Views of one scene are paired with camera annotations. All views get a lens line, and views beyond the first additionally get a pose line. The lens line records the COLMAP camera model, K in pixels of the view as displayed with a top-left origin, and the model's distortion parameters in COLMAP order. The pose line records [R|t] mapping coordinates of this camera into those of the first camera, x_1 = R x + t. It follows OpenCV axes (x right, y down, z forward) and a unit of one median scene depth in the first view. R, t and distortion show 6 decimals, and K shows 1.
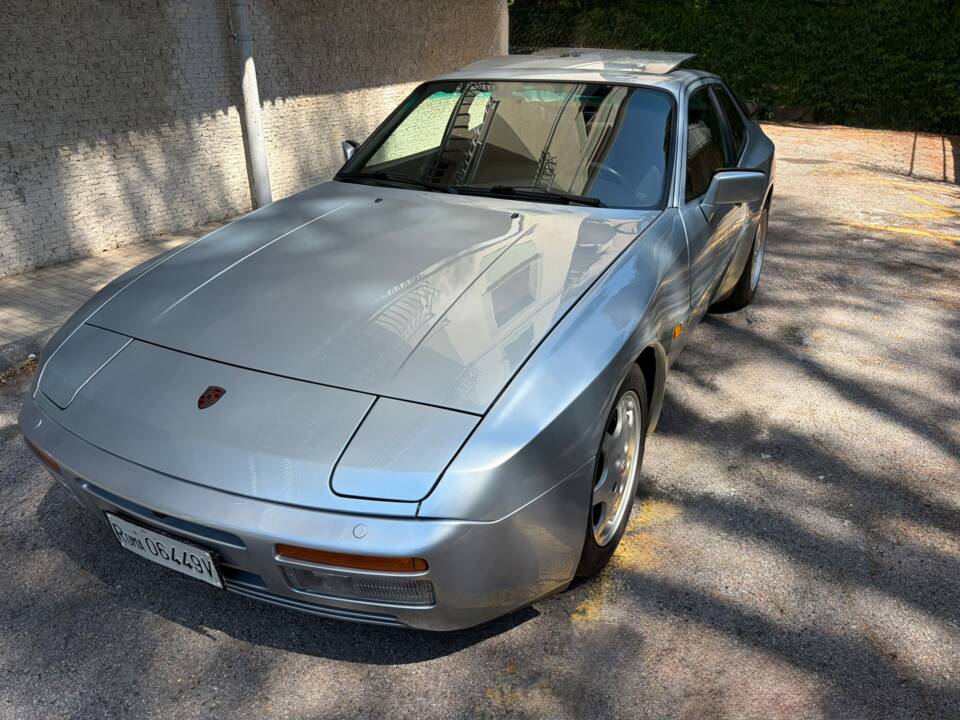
lens RADIAL K [[709.8, 0, 476.6], [0, 709.8, 367.8], [0, 0, 1]] dist [0.077313, -0.071722]
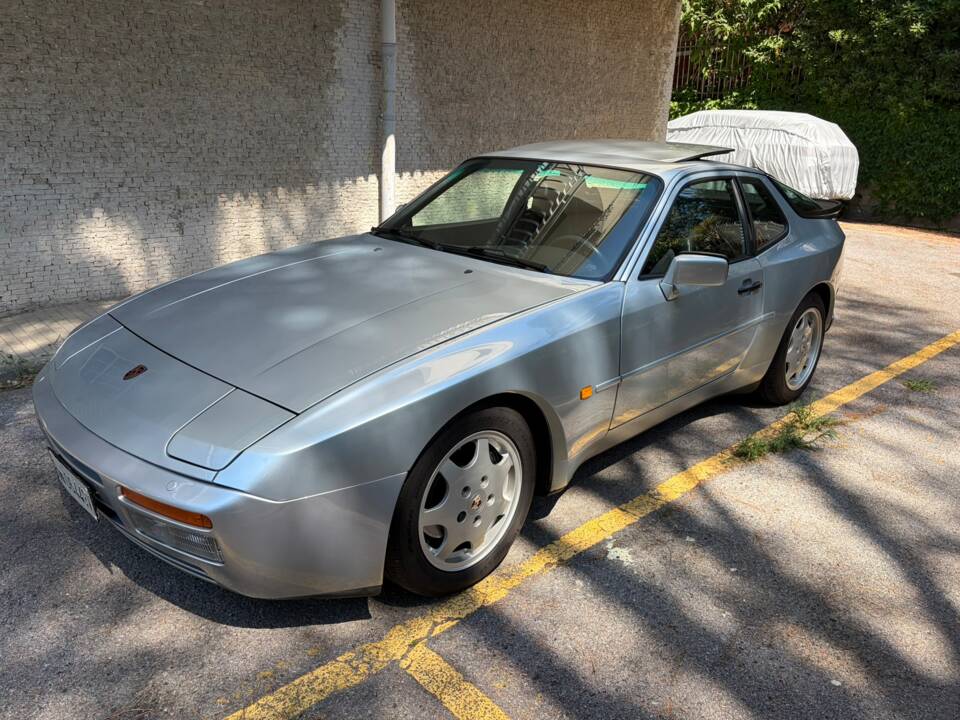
lens RADIAL K [[711.3, 0, 474.7], [0, 711.3, 363.7], [0, 0, 1]] dist [0.072384, -0.085878]
pose [[0.954901, 0.139249, -0.262249, 0.189324], [-0.168001, 0.981624, -0.090499, 0.013899], [0.244828, 0.130476, 0.960747, -0.026212]]
